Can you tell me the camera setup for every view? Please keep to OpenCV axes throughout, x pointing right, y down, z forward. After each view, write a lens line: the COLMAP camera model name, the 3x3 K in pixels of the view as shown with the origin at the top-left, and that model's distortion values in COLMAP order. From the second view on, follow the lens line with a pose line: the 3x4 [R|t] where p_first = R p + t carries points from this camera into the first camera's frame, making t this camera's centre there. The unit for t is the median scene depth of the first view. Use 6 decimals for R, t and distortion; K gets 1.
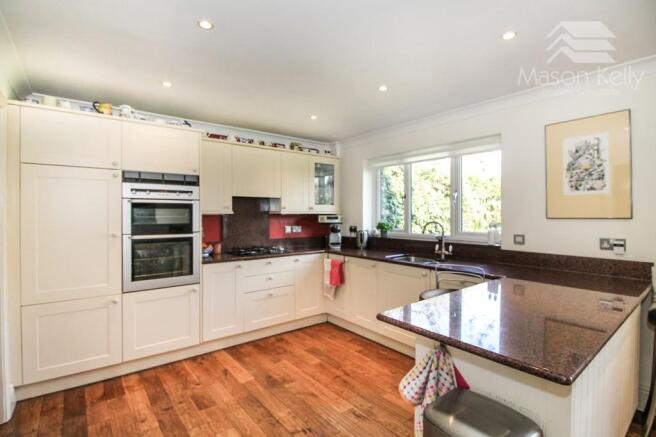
lens RADIAL K [[315.8, 0, 330.0], [0, 315.8, 217.9], [0, 0, 1]] dist [0.000726, -0.001172]
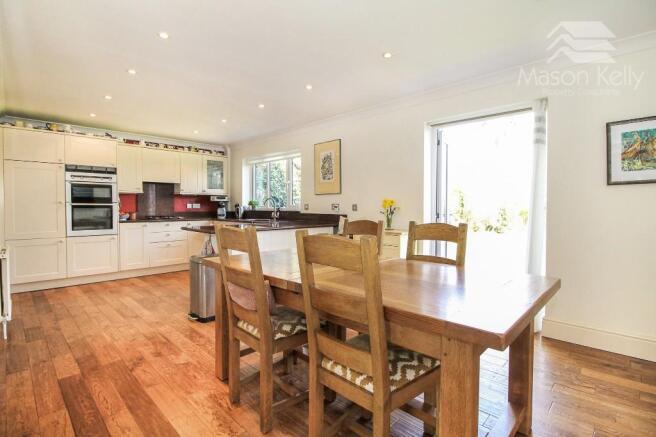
lens RADIAL K [[315.8, 0, 326.1], [0, 315.8, 215.9], [0, 0, 1]] dist [0.000726, -0.001172]
pose [[0.993005, 0.000372, 0.118068, 0.444762], [-0.002674, 0.999809, 0.019343, 0.074907], [-0.118039, -0.019524, 0.992817, -0.712142]]
